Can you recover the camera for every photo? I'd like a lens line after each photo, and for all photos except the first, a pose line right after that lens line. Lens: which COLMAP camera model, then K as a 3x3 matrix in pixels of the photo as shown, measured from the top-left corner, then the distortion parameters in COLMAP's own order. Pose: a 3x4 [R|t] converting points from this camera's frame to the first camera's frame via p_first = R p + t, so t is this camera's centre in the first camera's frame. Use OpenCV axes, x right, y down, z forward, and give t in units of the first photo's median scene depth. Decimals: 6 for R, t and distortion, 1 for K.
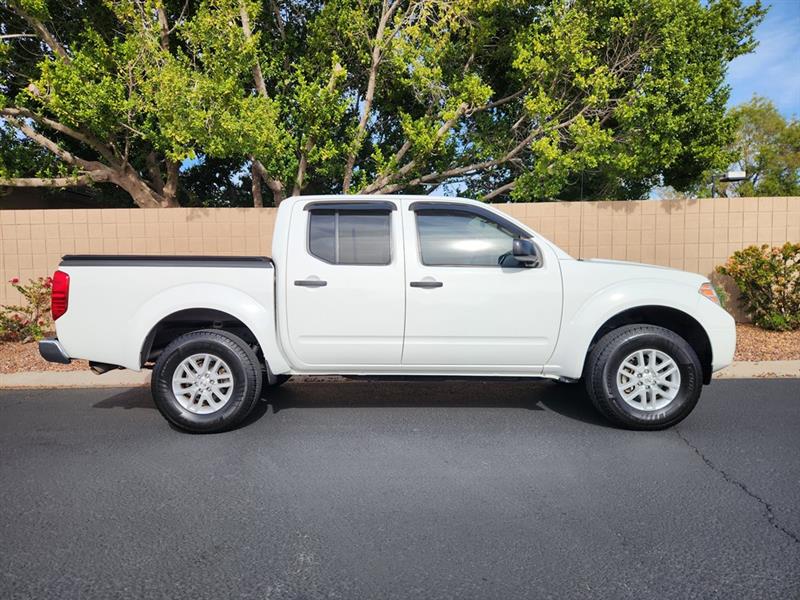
lens RADIAL K [[525.0, 0, 400.6], [0, 525.0, 290.5], [0, 0, 1]] dist [0.062017, -0.051463]
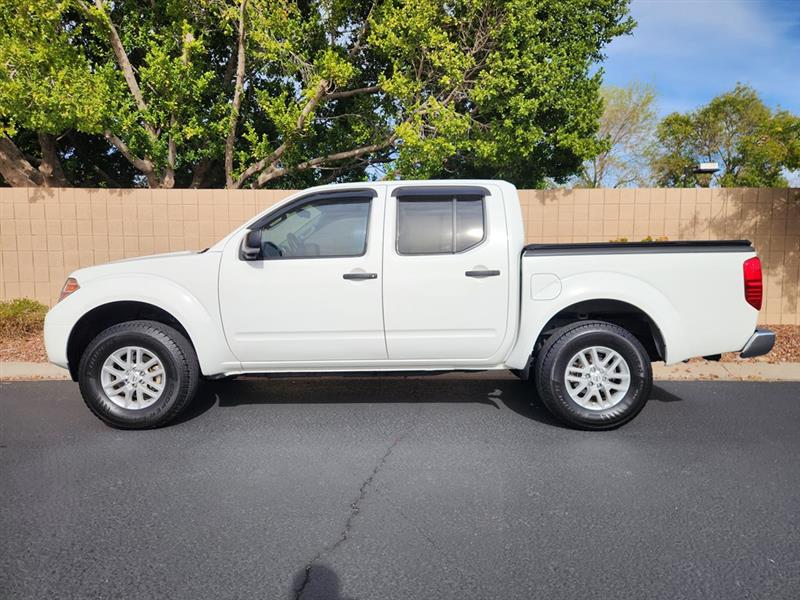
lens RADIAL K [[550.6, 0, 393.7], [0, 550.6, 295.8], [0, 0, 1]] dist [0.052530, -0.058348]
pose [[0.999699, 0.014458, 0.019812, 0.196113], [-0.014942, 0.999588, 0.024509, -0.001071], [-0.019450, -0.024797, 0.999503, 0.012013]]
